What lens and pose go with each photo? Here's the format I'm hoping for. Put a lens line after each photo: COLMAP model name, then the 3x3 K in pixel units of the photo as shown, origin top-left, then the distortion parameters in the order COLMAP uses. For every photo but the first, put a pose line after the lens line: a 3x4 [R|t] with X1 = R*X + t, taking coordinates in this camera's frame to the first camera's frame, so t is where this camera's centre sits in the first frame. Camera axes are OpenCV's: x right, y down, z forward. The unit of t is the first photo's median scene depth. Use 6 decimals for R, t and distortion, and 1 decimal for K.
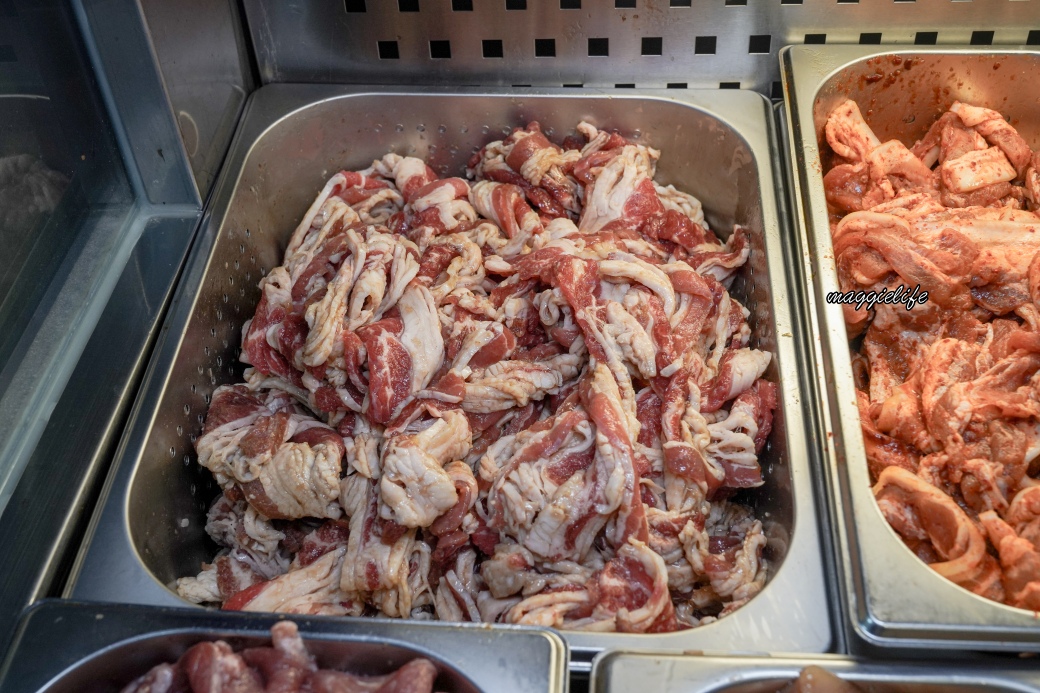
lens RADIAL K [[1228.1, 0, 520.0], [0, 1228.1, 346.5], [0, 0, 1]] dist [-0.000763, 0.012267]
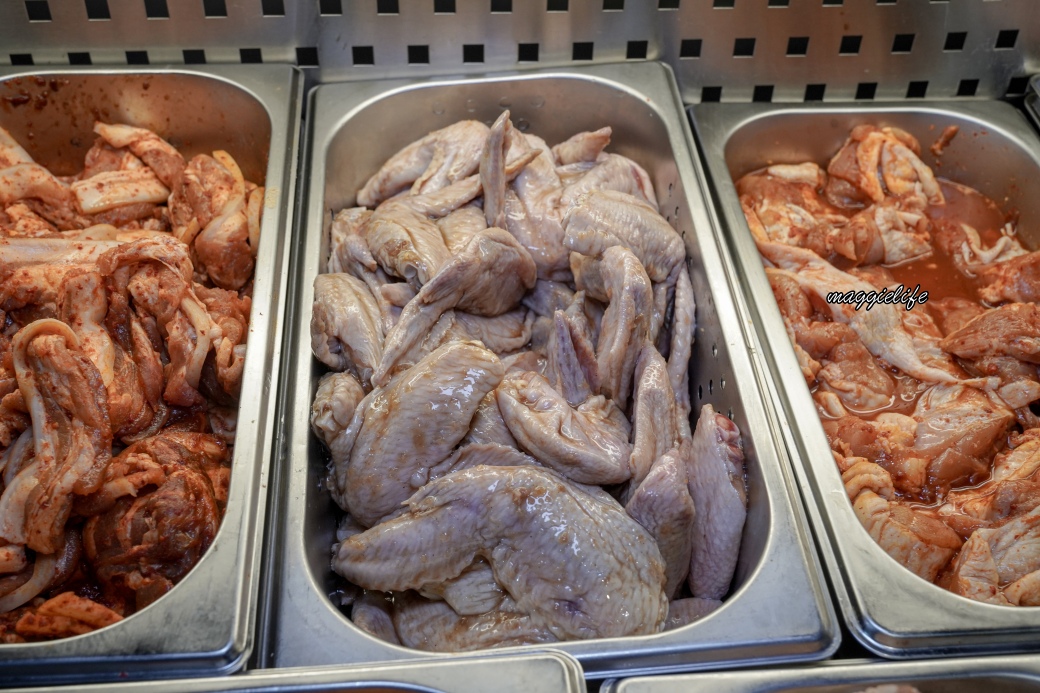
lens RADIAL K [[1228.1, 0, 520.0], [0, 1228.1, 346.5], [0, 0, 1]] dist [-0.000763, 0.012267]
pose [[0.989408, -0.043954, 0.138345, 0.541066], [0.051198, 0.997474, -0.049241, 0.040985], [-0.135832, 0.055802, 0.989159, 0.009310]]
